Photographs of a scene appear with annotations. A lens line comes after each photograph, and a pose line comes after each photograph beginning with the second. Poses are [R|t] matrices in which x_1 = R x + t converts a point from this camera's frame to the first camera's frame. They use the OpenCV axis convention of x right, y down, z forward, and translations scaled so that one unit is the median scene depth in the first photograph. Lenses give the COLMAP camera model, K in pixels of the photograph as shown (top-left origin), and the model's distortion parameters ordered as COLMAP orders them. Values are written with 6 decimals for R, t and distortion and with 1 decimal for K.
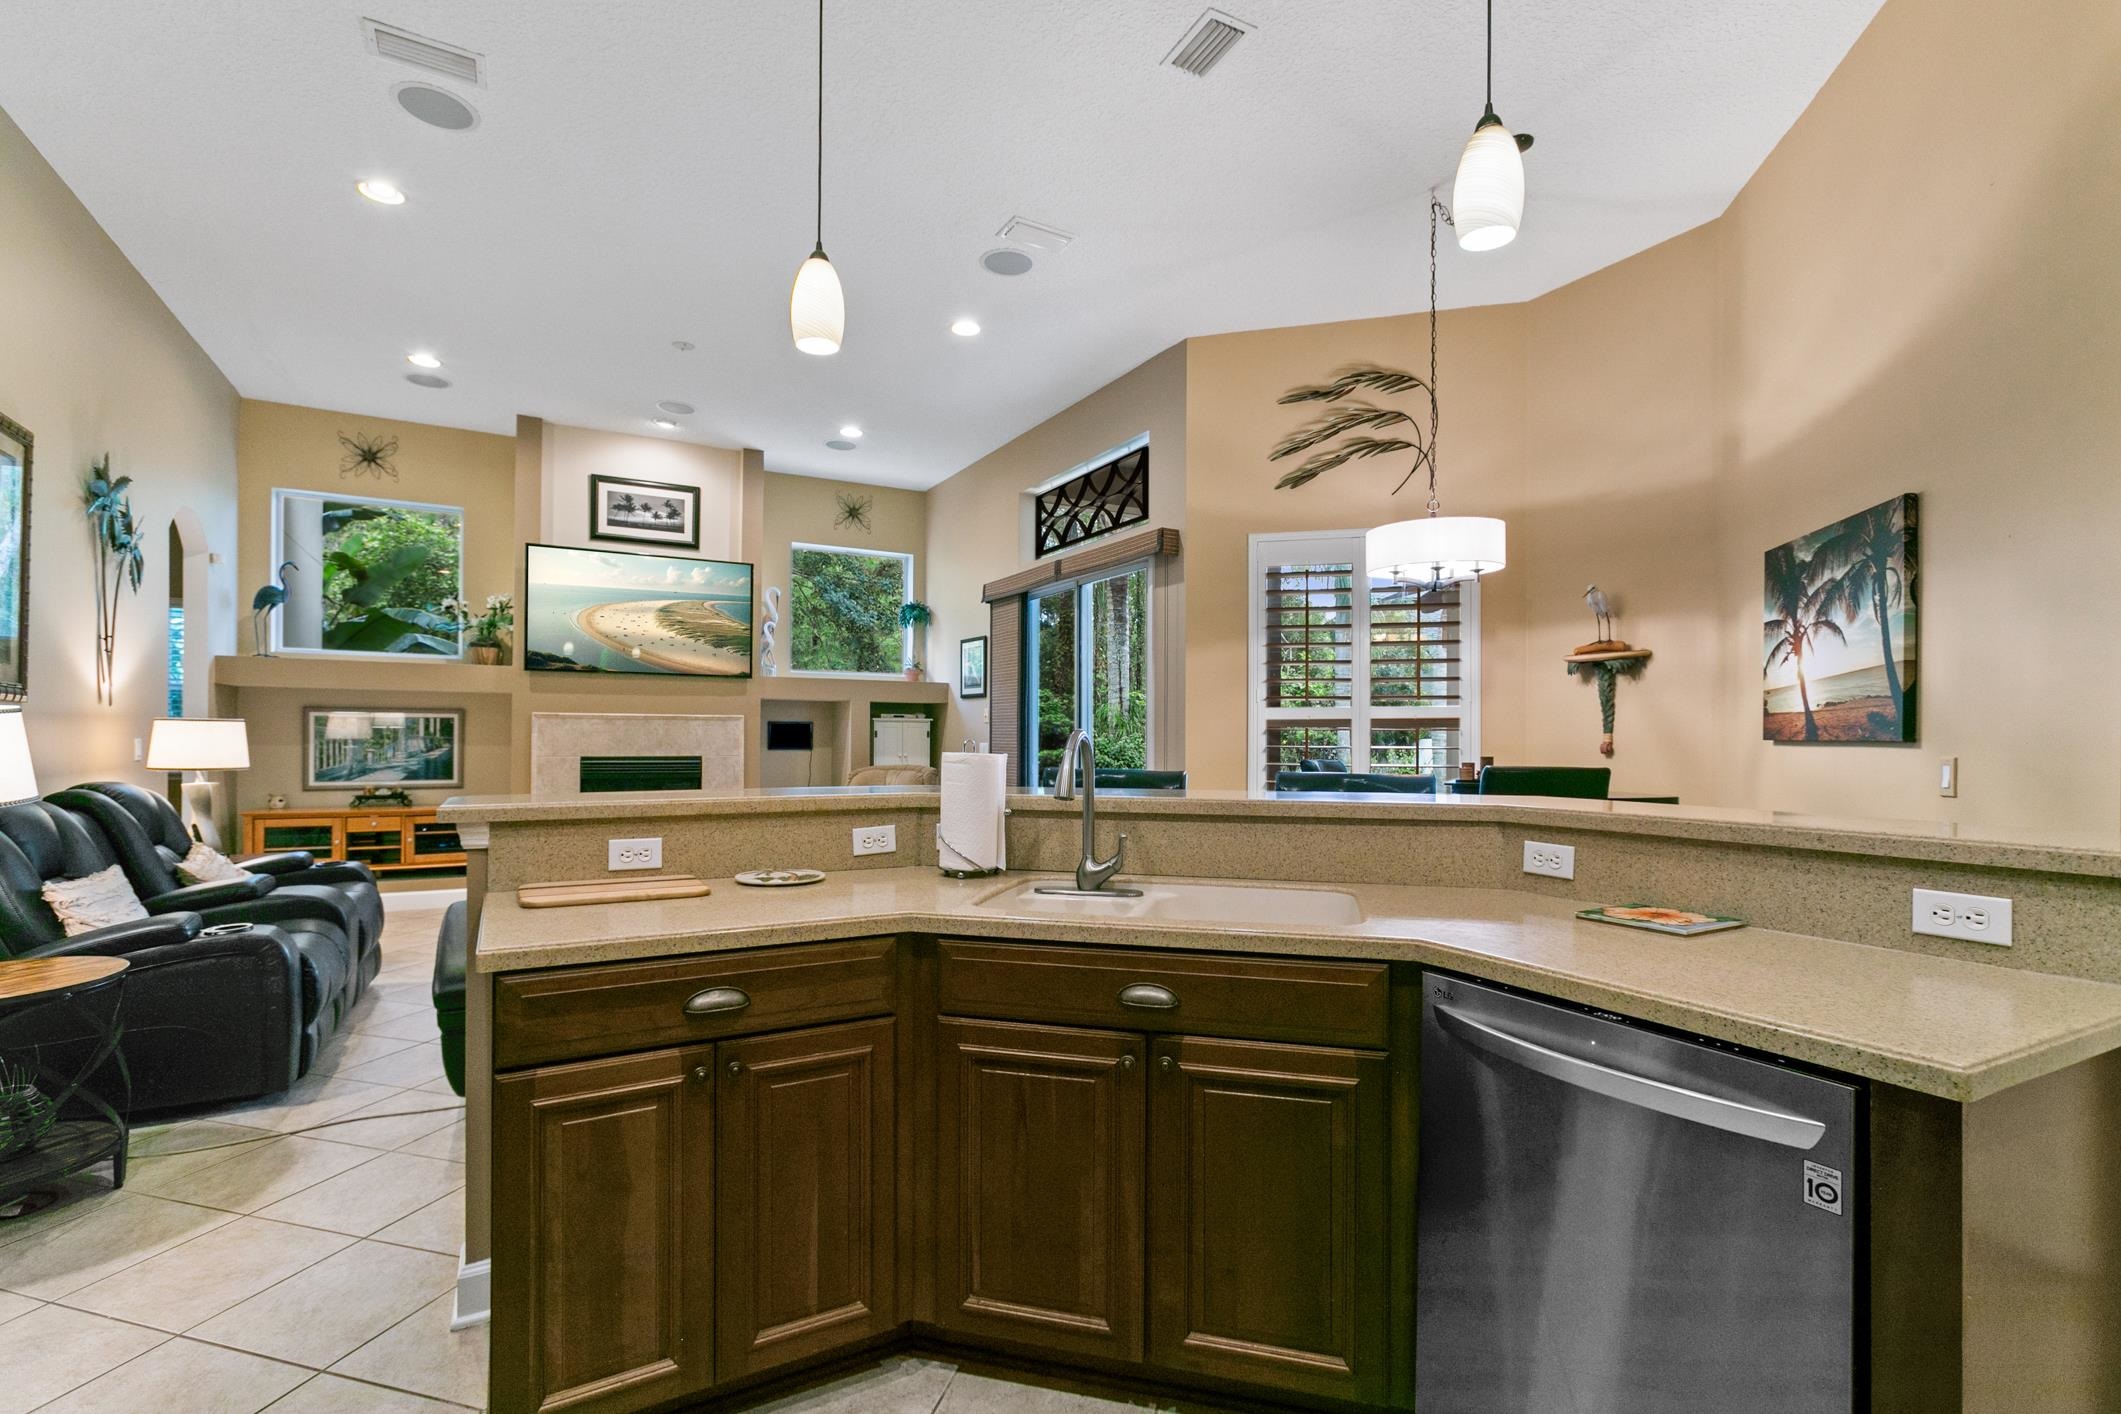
lens RADIAL K [[949.8, 0, 1051.8], [0, 949.8, 709.6], [0, 0, 1]] dist [-0.004961, 0.004101]
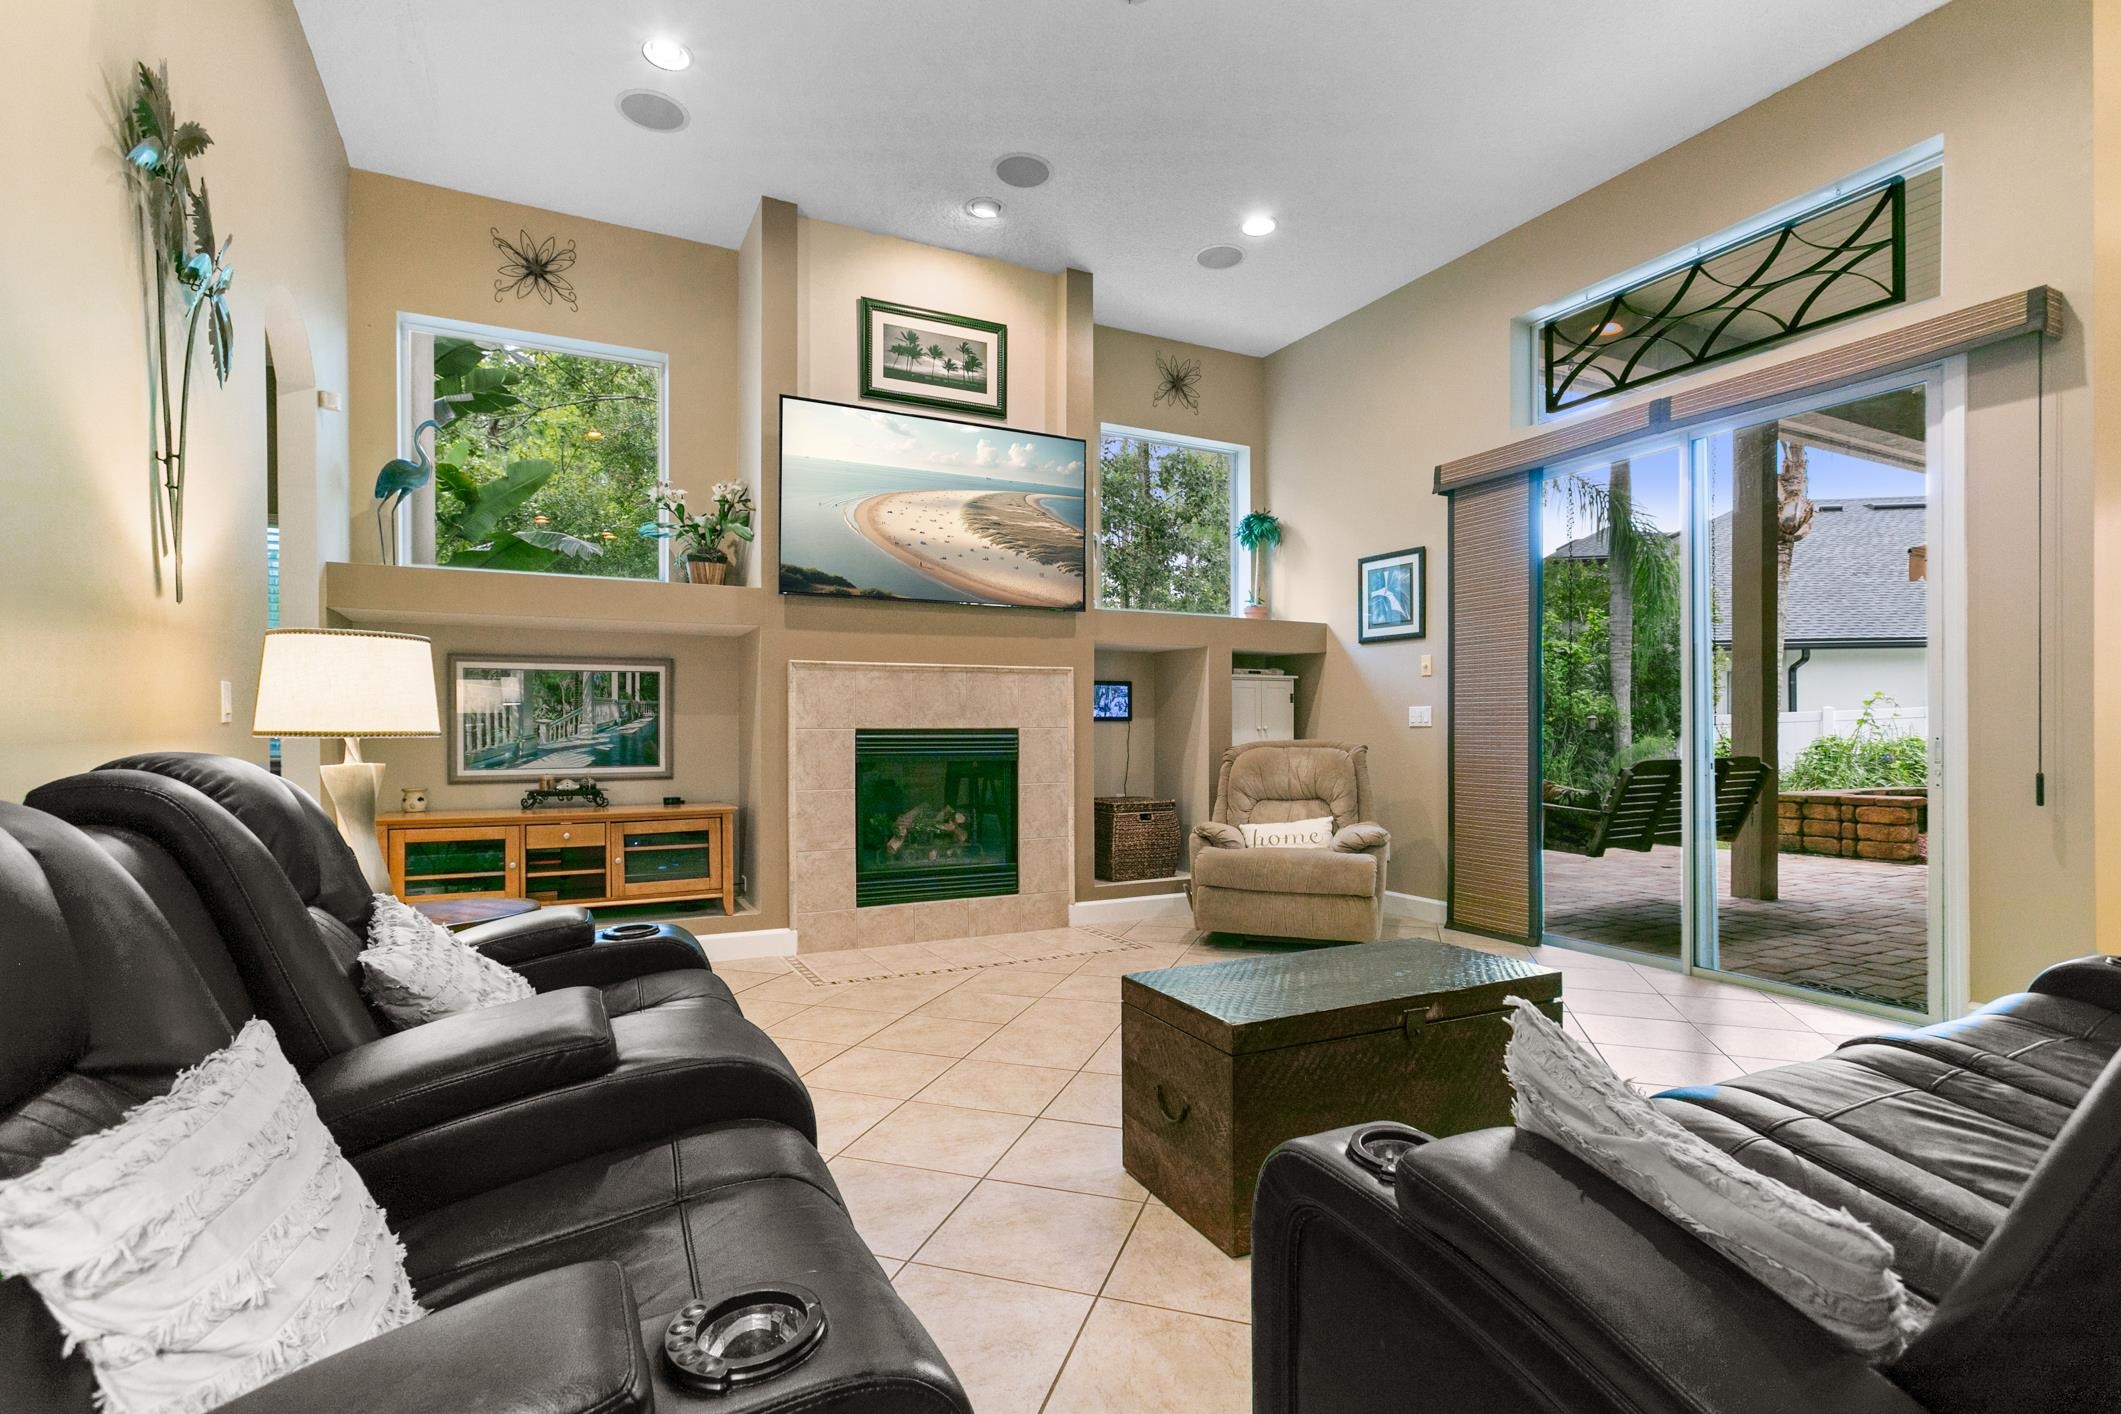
lens RADIAL K [[976.5, 0, 1046.8], [0, 976.5, 712.7], [0, 0, 1]] dist [-0.003396, -0.000007]
pose [[0.999467, -0.009063, -0.031350, -0.344401], [0.009429, 0.999889, 0.011527, 0.031895], [0.031242, -0.011816, 0.999442, 0.333265]]
